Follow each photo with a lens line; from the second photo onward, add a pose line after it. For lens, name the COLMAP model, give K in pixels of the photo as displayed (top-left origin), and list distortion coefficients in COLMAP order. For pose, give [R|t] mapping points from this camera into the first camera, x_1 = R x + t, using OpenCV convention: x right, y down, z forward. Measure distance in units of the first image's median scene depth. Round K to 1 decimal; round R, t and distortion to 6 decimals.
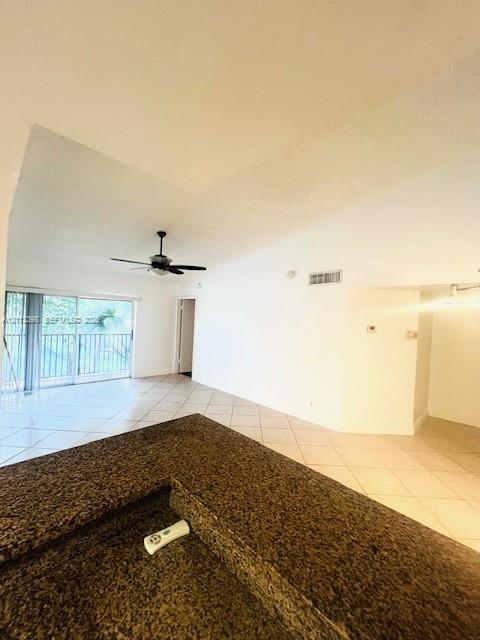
lens RADIAL K [[255.4, 0, 240.0], [0, 255.4, 320.0], [0, 0, 1]] dist [-0.001160, -0.000039]
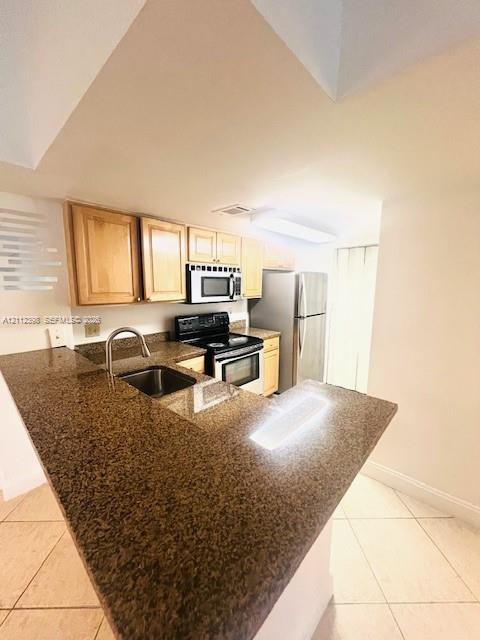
lens RADIAL K [[255.4, 0, 240.0], [0, 255.4, 320.0], [0, 0, 1]] dist [-0.001160, -0.000039]
pose [[-0.998104, -0.046950, -0.039799, -0.330623], [-0.052236, 0.988154, 0.144305, 0.030775], [0.032552, 0.146110, -0.988733, 1.929223]]
